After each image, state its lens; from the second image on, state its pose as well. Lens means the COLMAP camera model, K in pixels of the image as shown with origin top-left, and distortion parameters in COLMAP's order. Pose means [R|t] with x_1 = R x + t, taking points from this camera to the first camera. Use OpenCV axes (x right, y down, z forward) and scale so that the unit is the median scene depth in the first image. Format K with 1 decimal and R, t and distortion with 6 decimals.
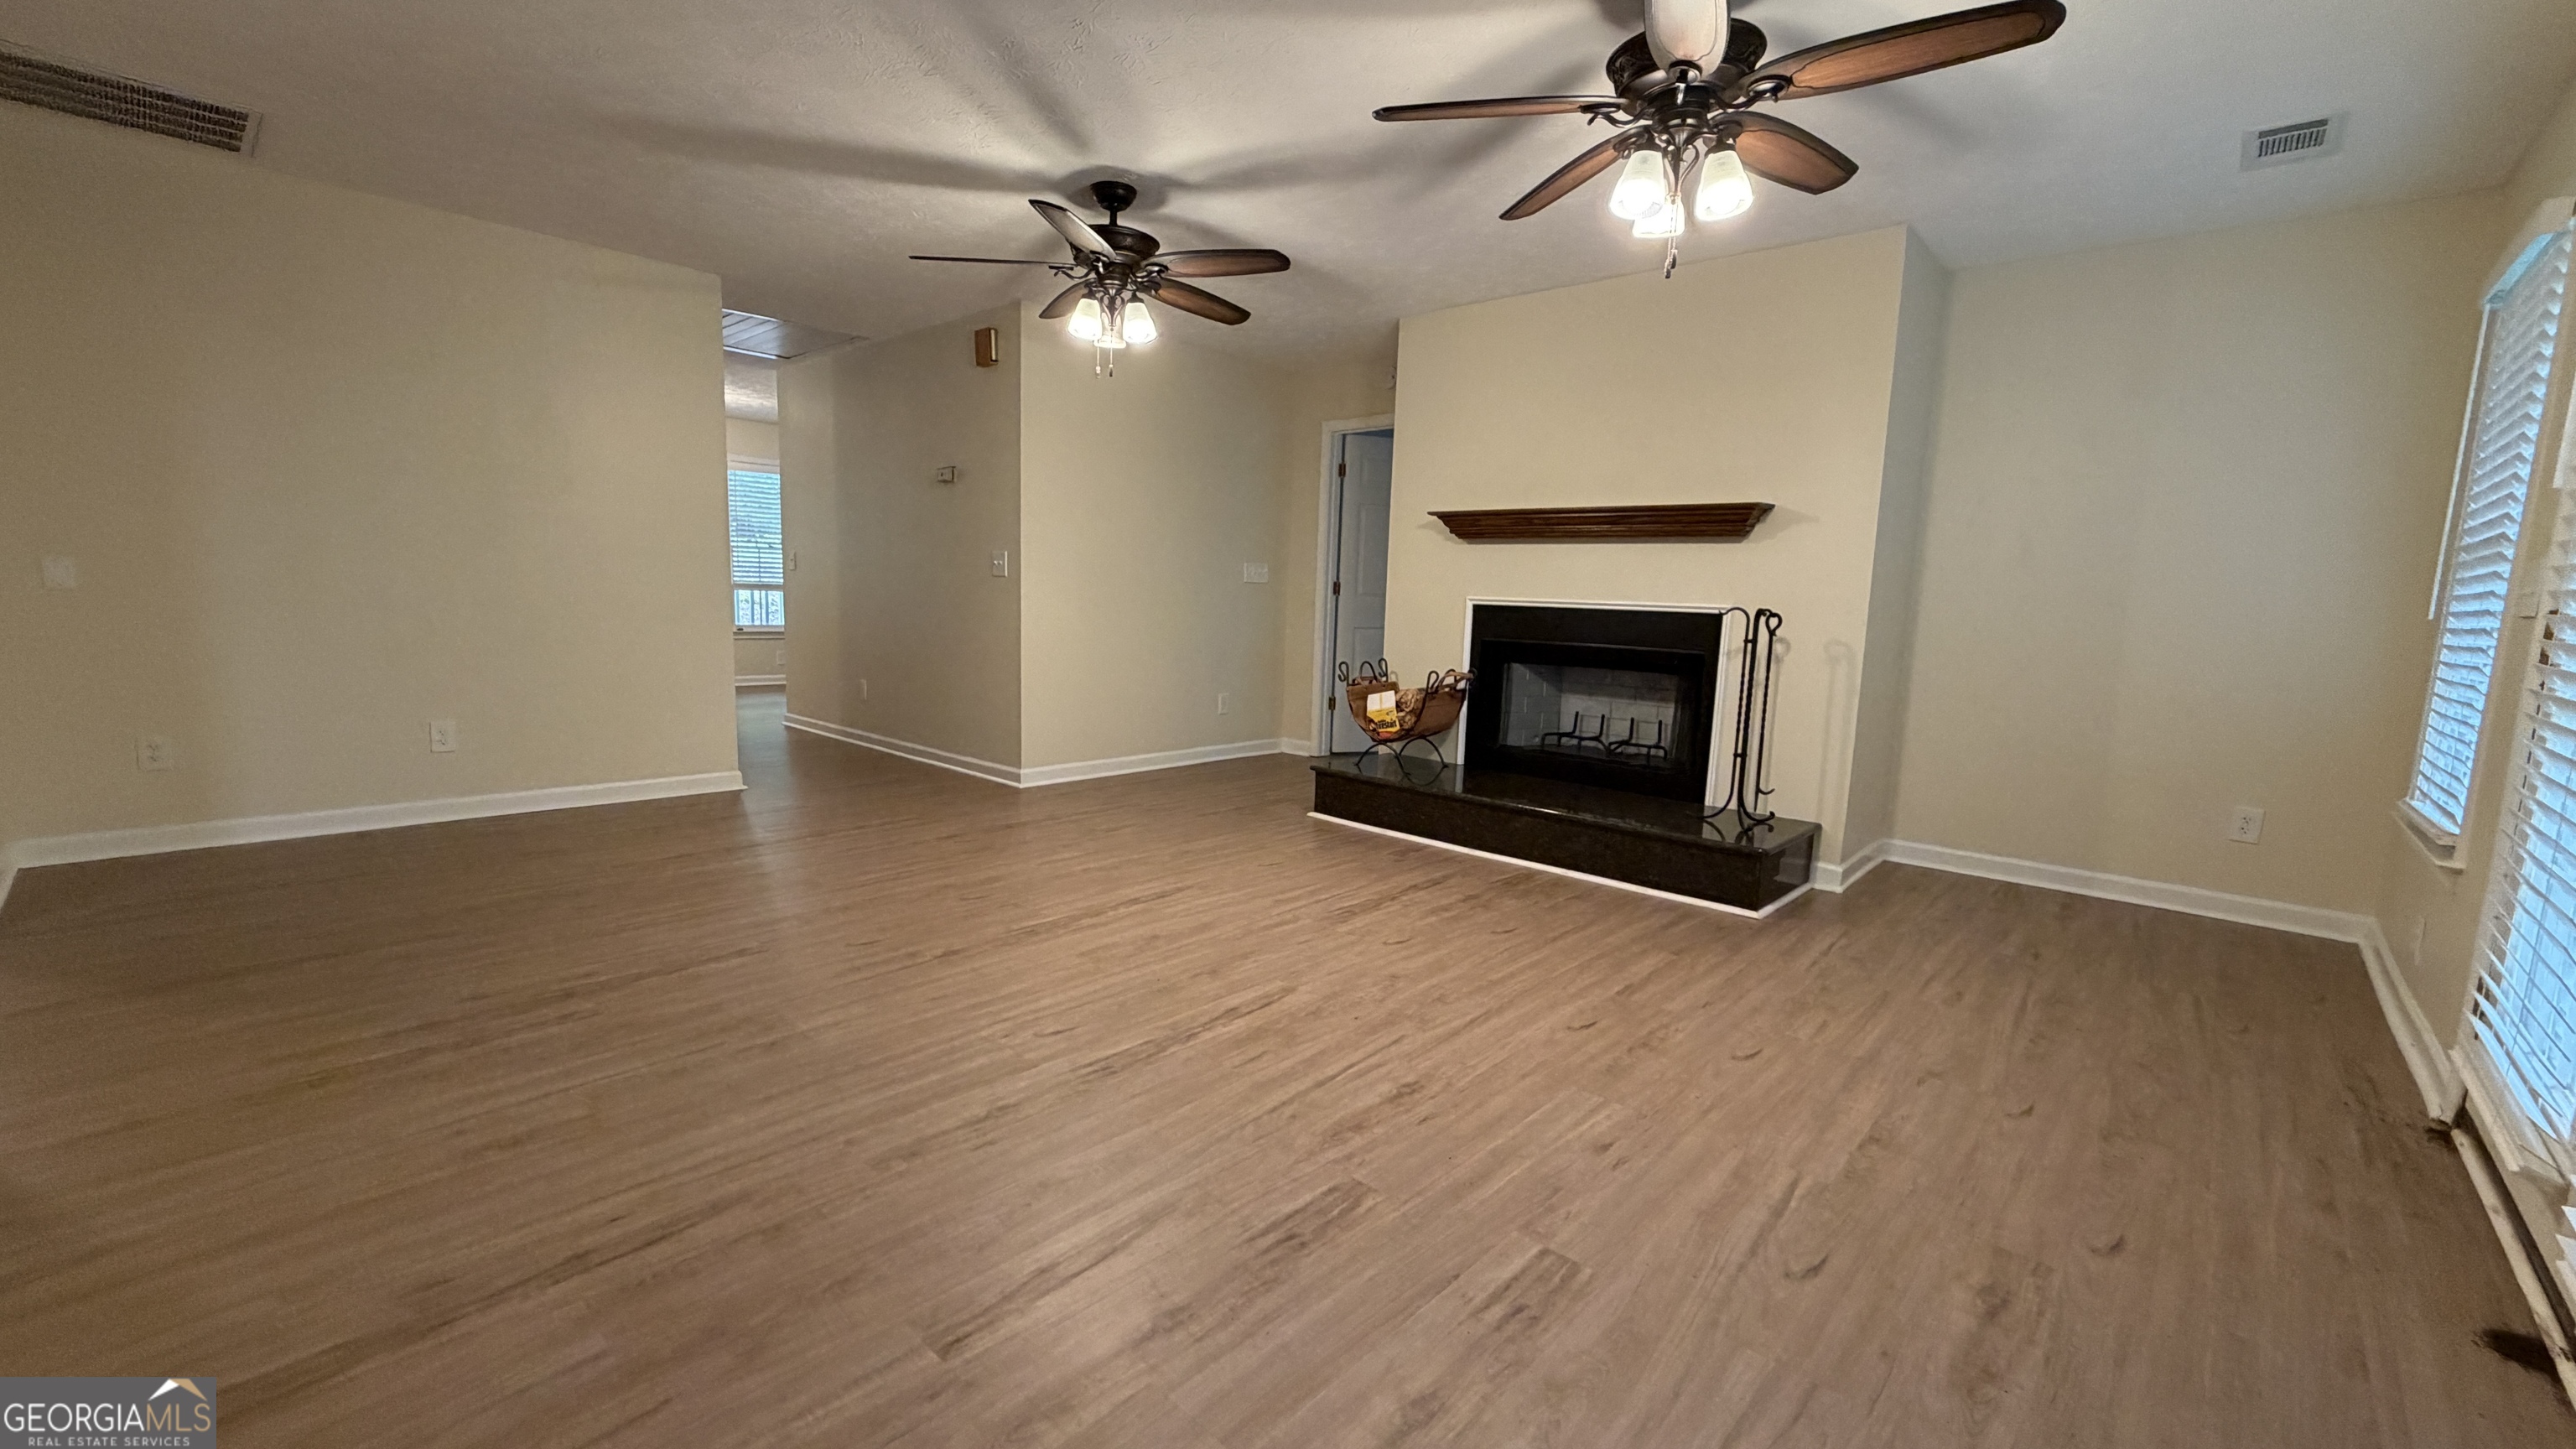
lens RADIAL K [[1033.7, 0, 1279.1], [0, 1033.7, 729.7], [0, 0, 1]] dist [0.002301, 0.000073]
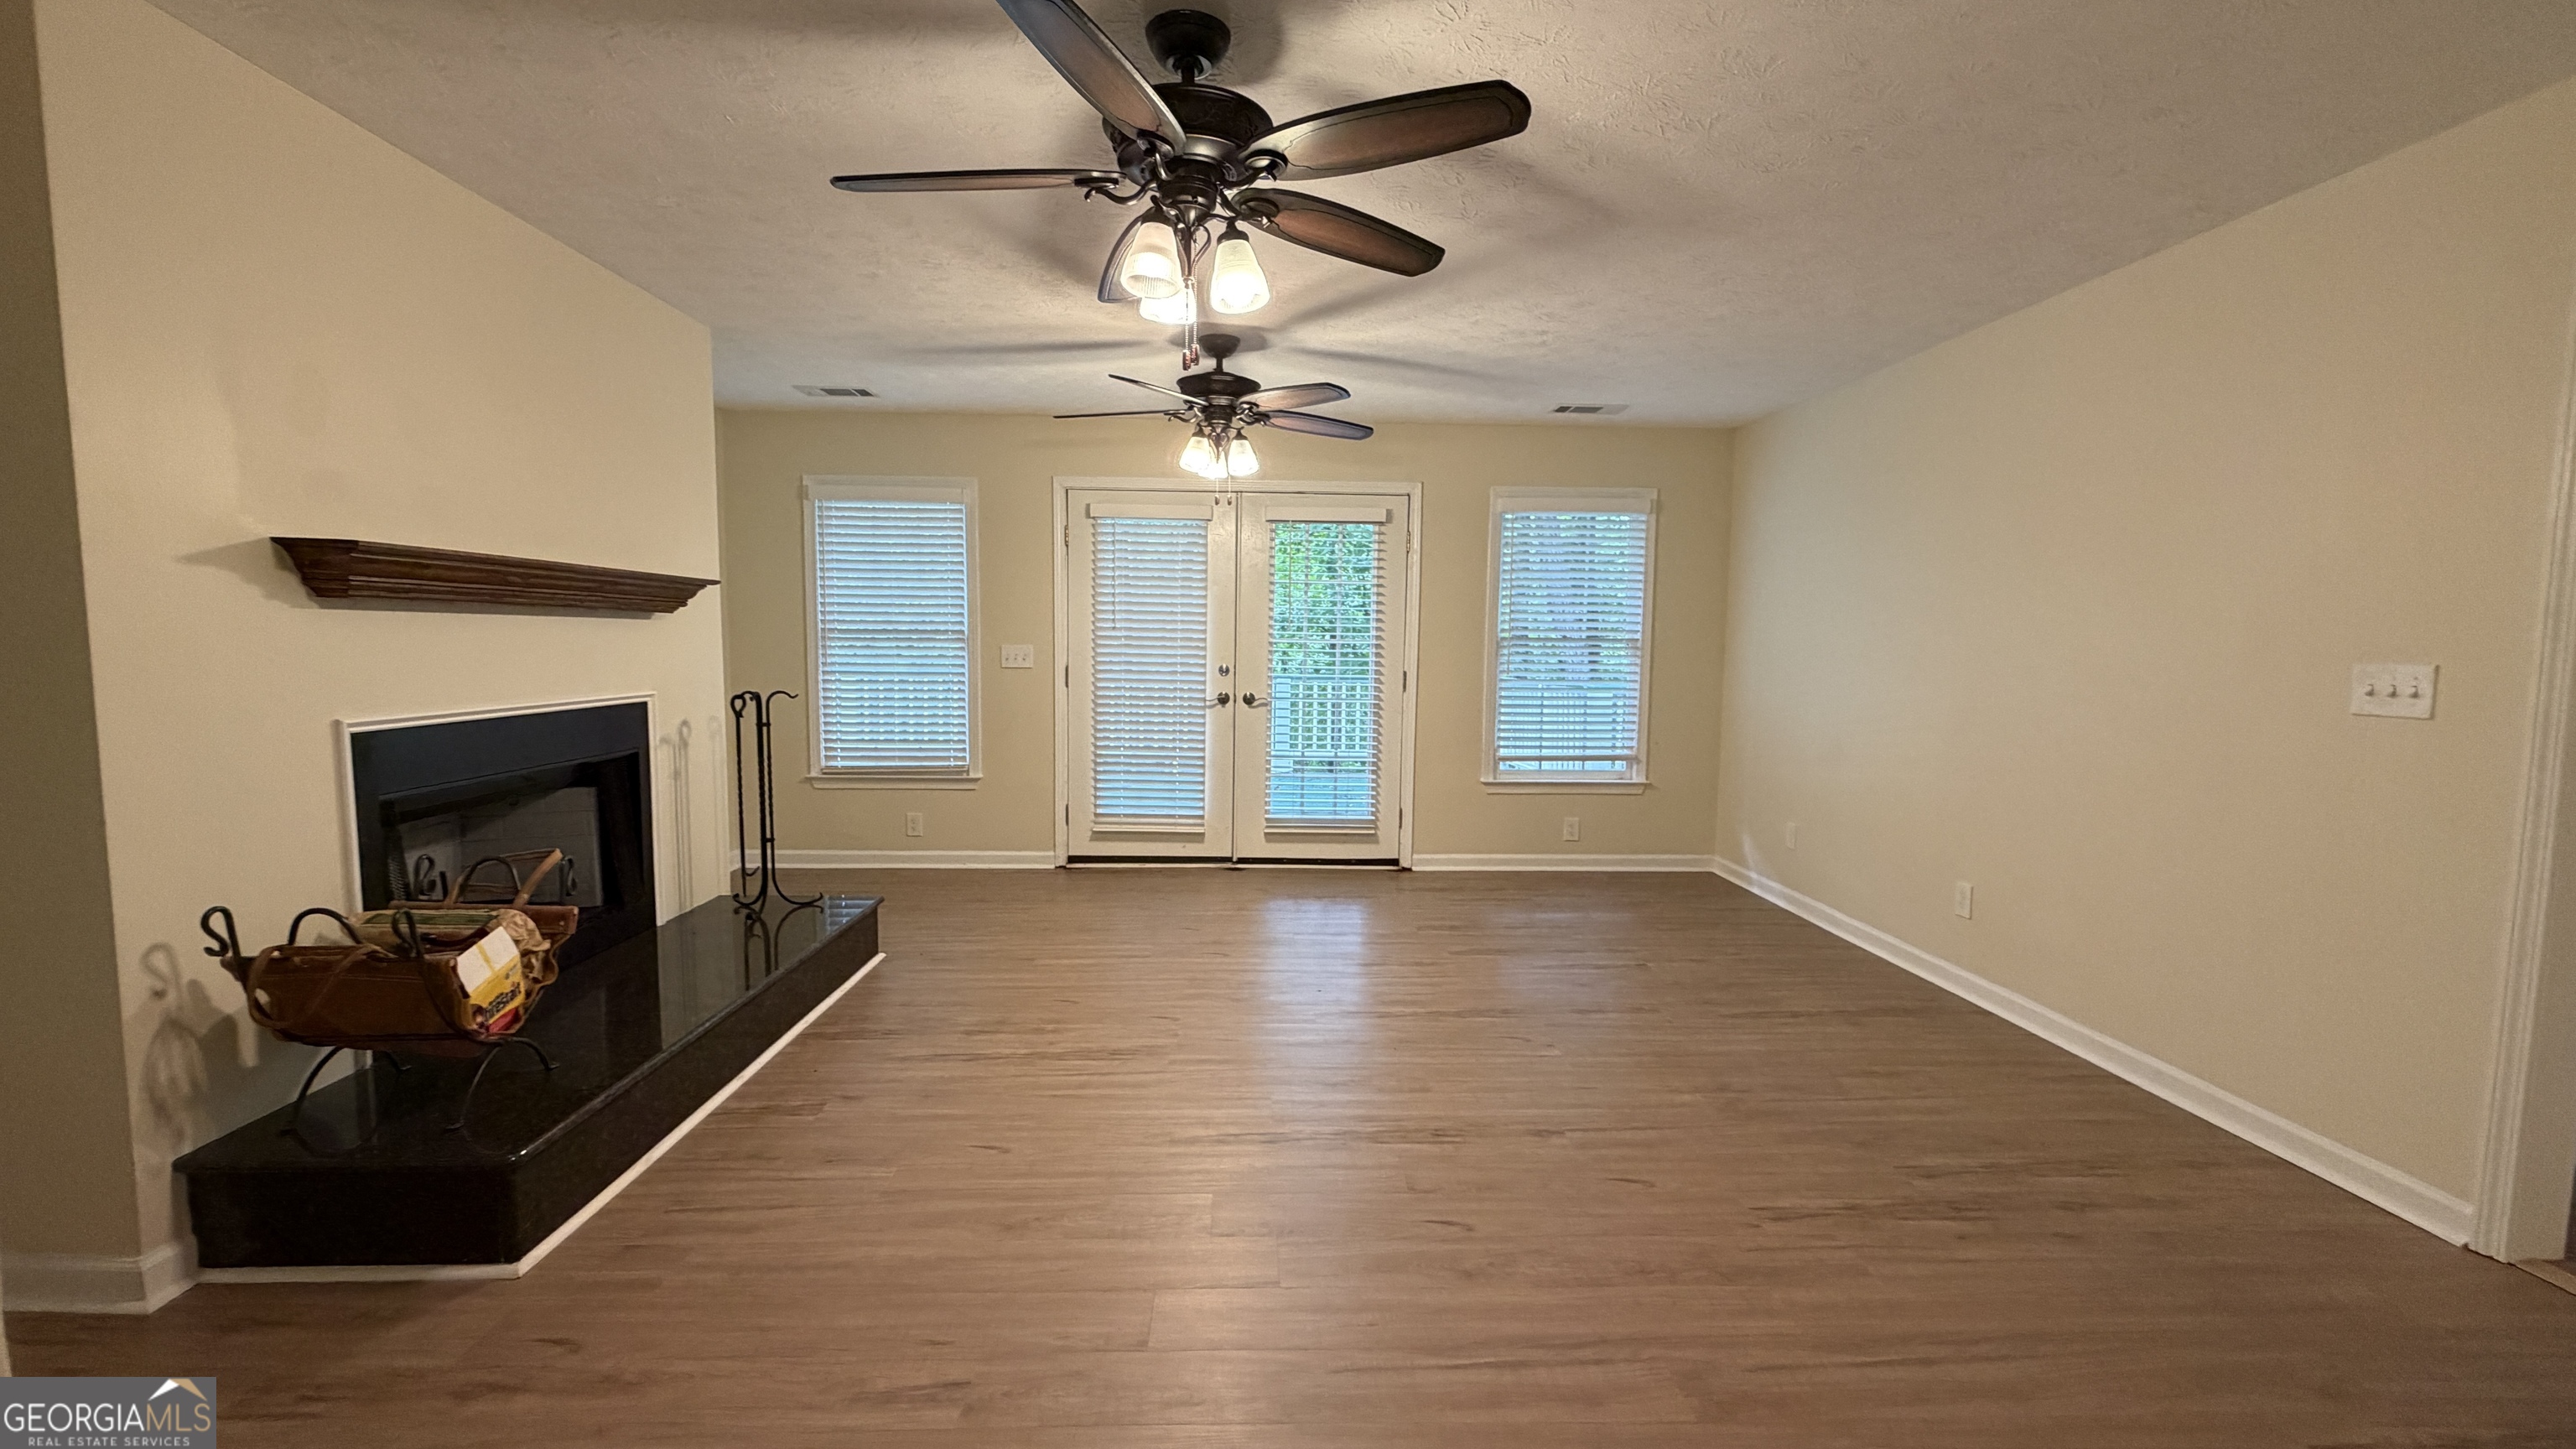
lens RADIAL K [[1033.7, 0, 1279.1], [0, 1033.7, 729.7], [0, 0, 1]] dist [0.002301, 0.000073]
pose [[-0.703336, -0.106624, 0.702816, -0.640946], [0.057755, 0.976847, 0.205994, -0.281108], [-0.708508, 0.185474, -0.680894, 1.459625]]
